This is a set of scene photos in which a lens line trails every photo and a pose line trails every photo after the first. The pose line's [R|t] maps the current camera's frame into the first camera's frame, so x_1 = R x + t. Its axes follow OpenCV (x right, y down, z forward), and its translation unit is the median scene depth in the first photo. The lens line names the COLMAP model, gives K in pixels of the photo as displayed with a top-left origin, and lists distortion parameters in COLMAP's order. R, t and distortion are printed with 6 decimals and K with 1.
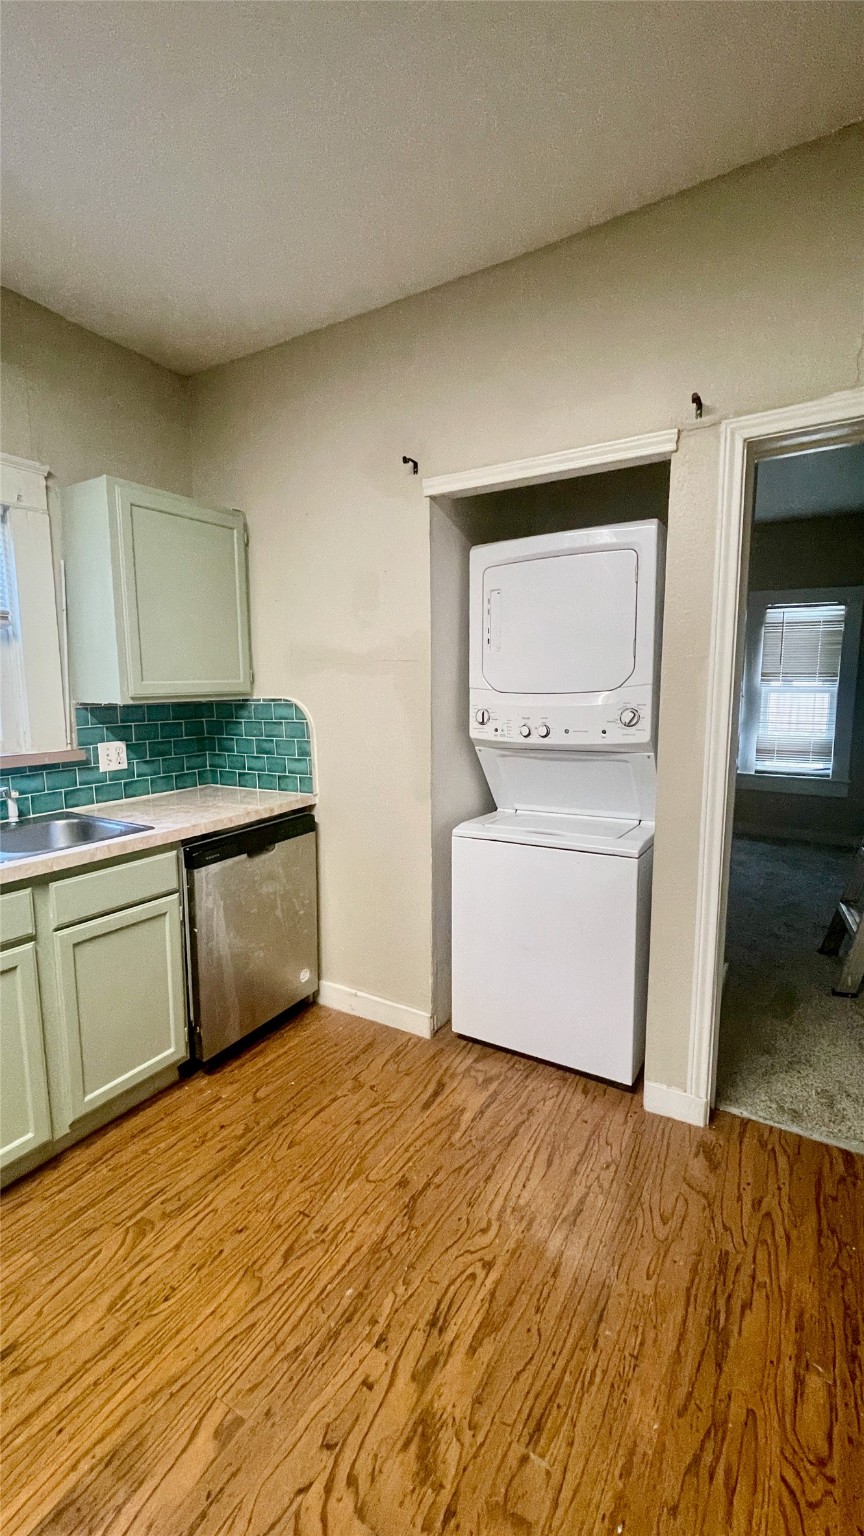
lens RADIAL K [[620.7, 0, 420.3], [0, 620.7, 766.5], [0, 0, 1]] dist [-0.003900, 0.000800]
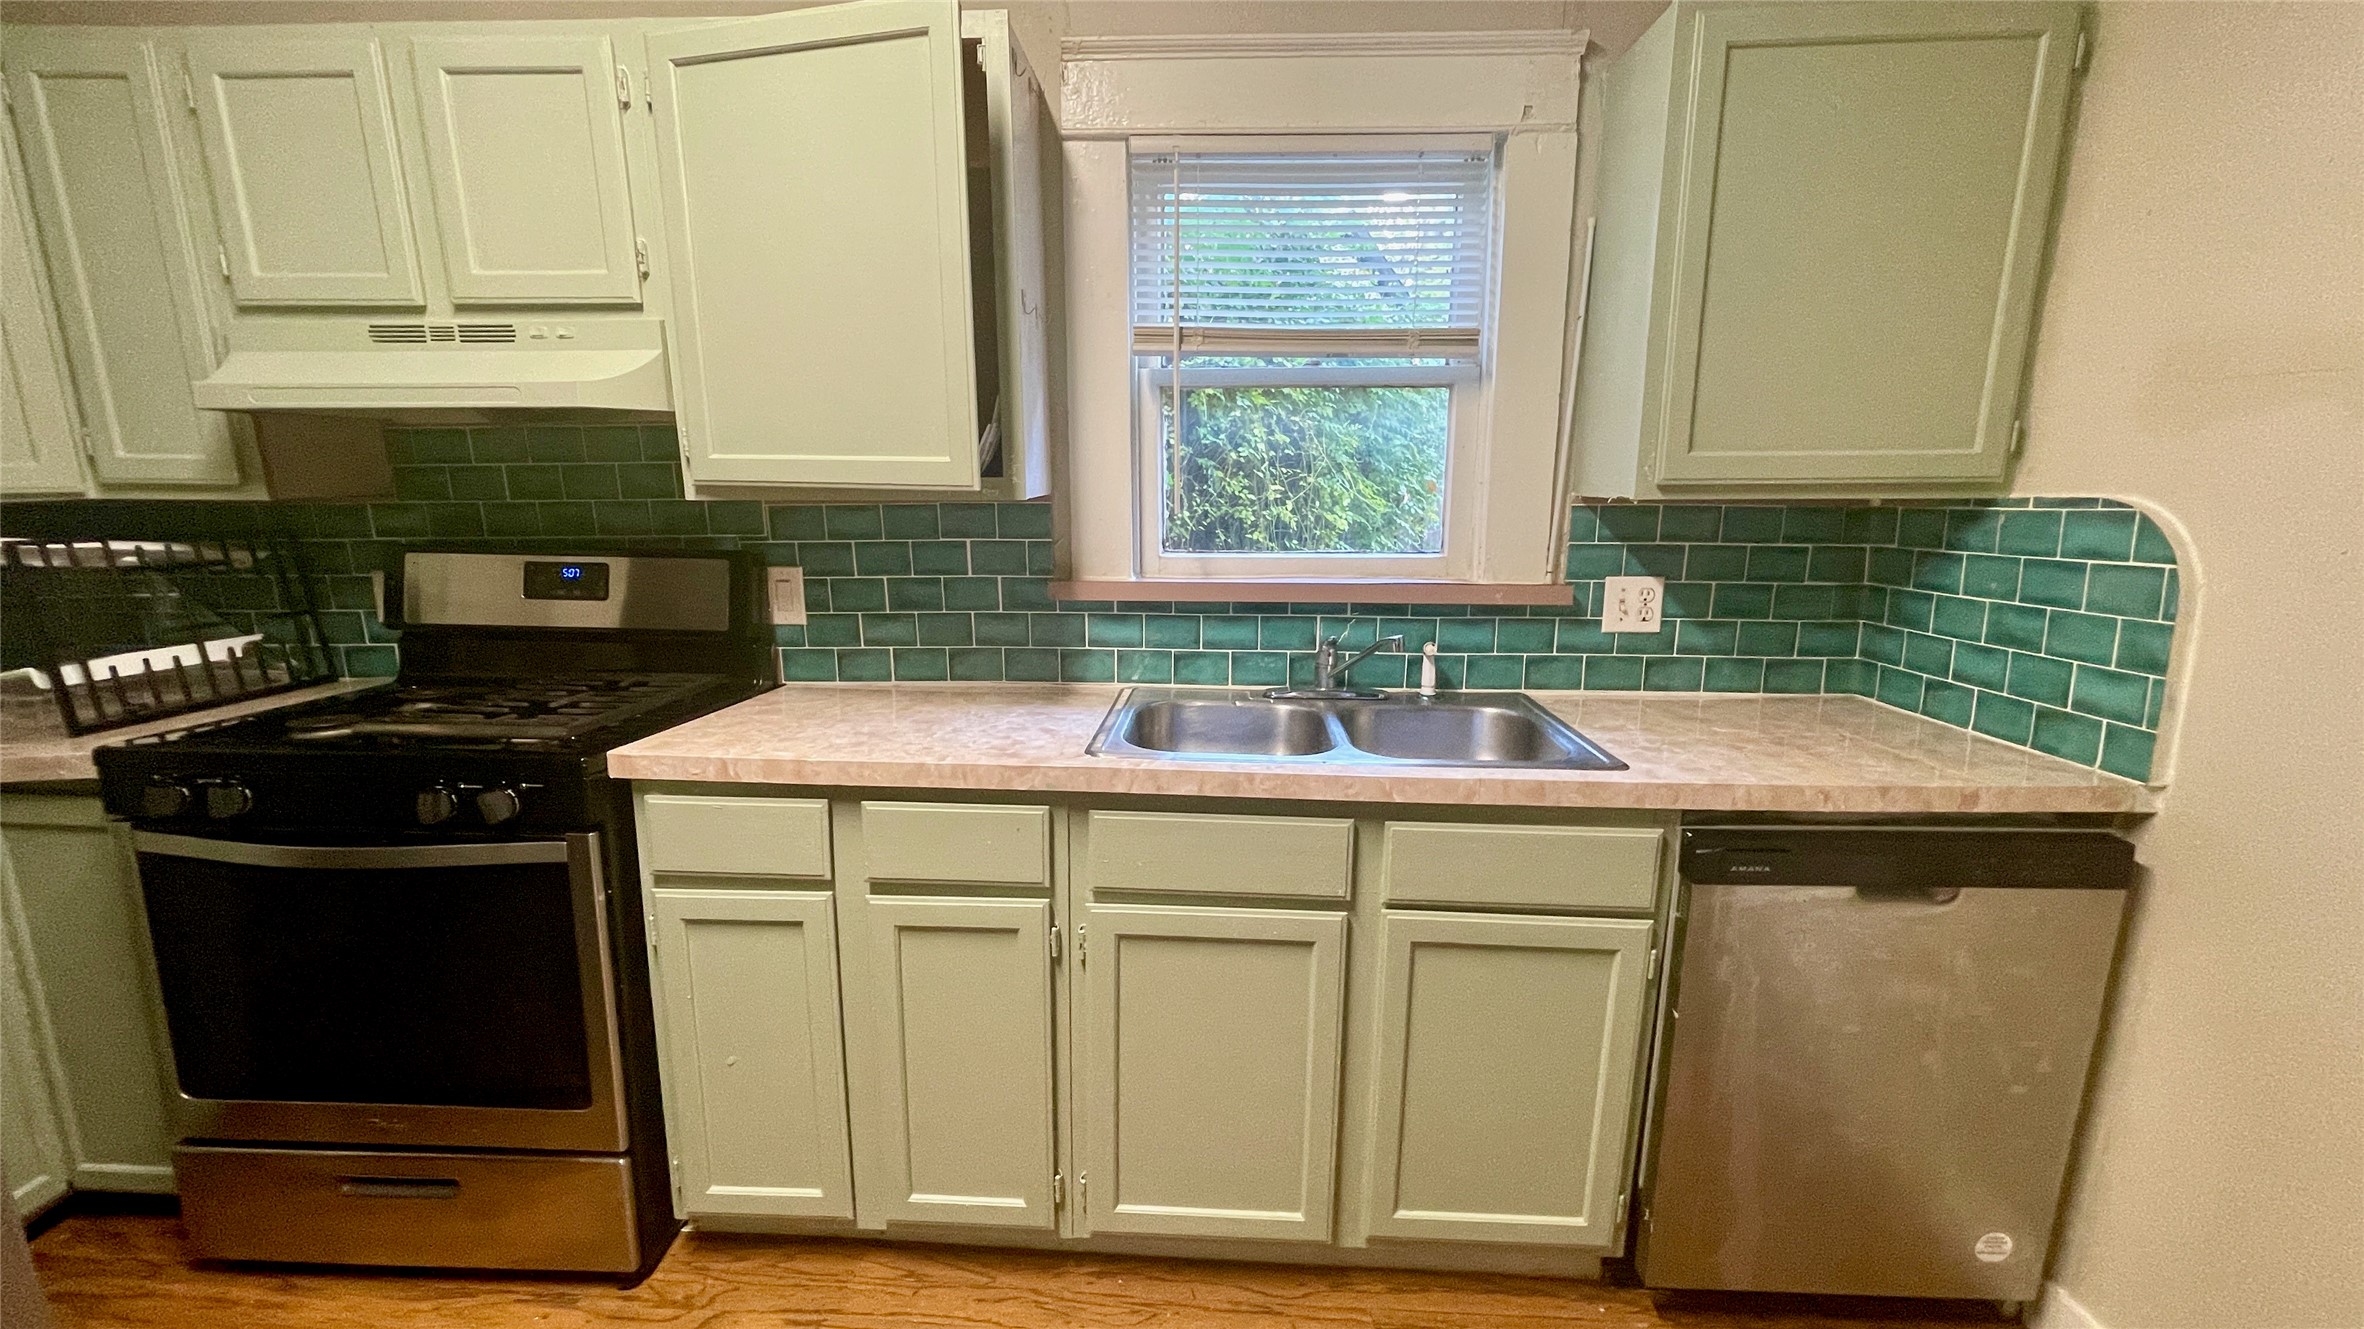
lens RADIAL K [[955.4, 0, 1182.5], [0, 955.4, 673.1], [0, 0, 1]] dist [-0.003900, 0.000800]
pose [[0.482457, 0.176794, -0.857892, 0.010303], [-0.122803, 0.983398, 0.133597, -0.023288], [0.867269, 0.040897, 0.496158, 0.329581]]
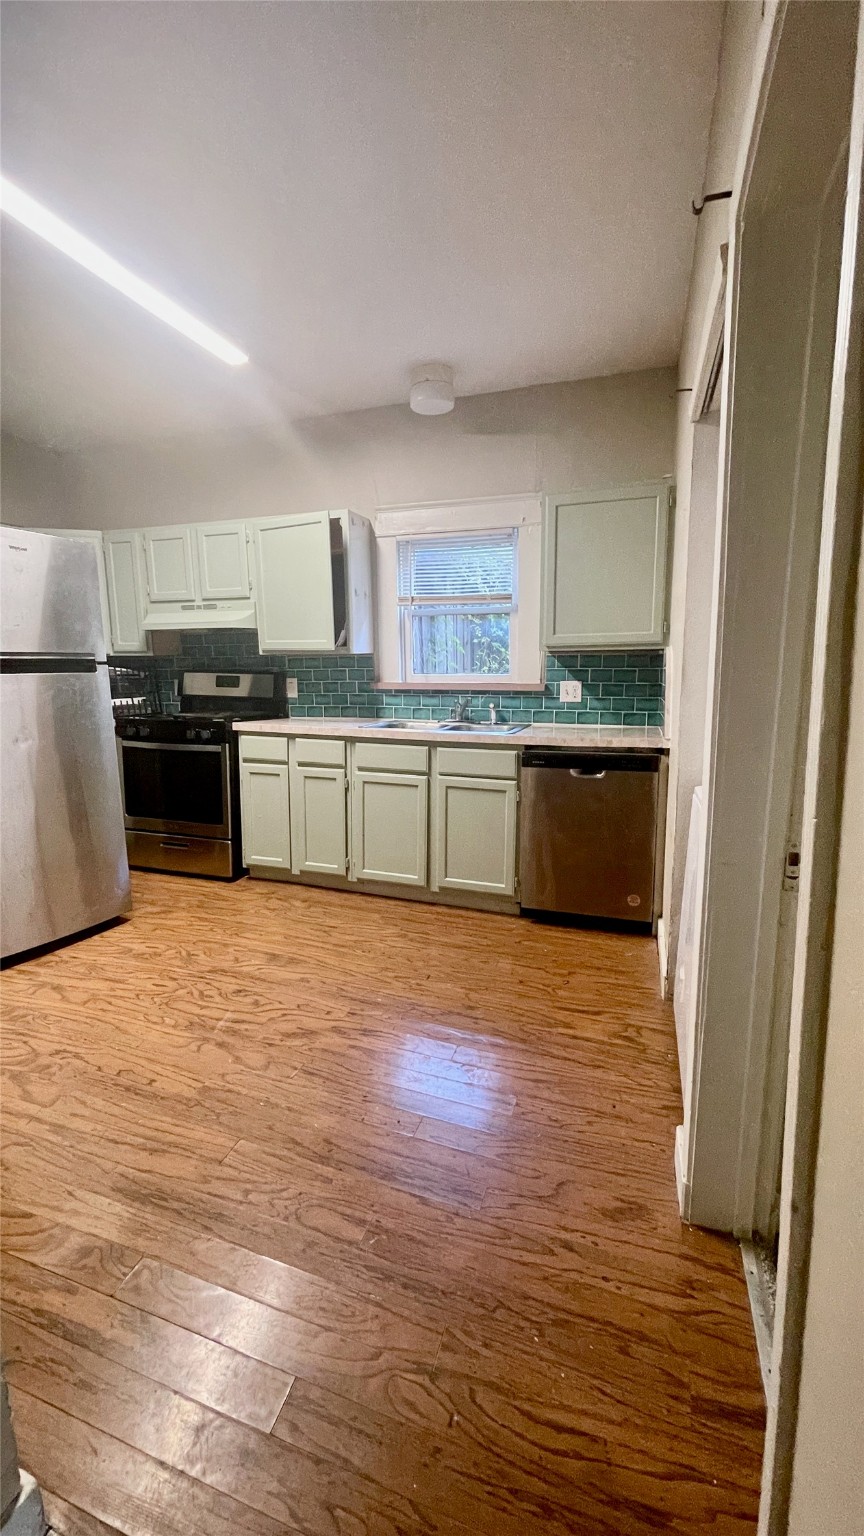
lens RADIAL K [[620.7, 0, 434.4], [0, 620.7, 765.4], [0, 0, 1]] dist [-0.003900, 0.000800]
pose [[0.227855, 0.161997, -0.960124, 0.892421], [-0.129901, 0.982306, 0.134912, -0.001605], [0.964991, 0.093981, 0.244867, 0.433047]]
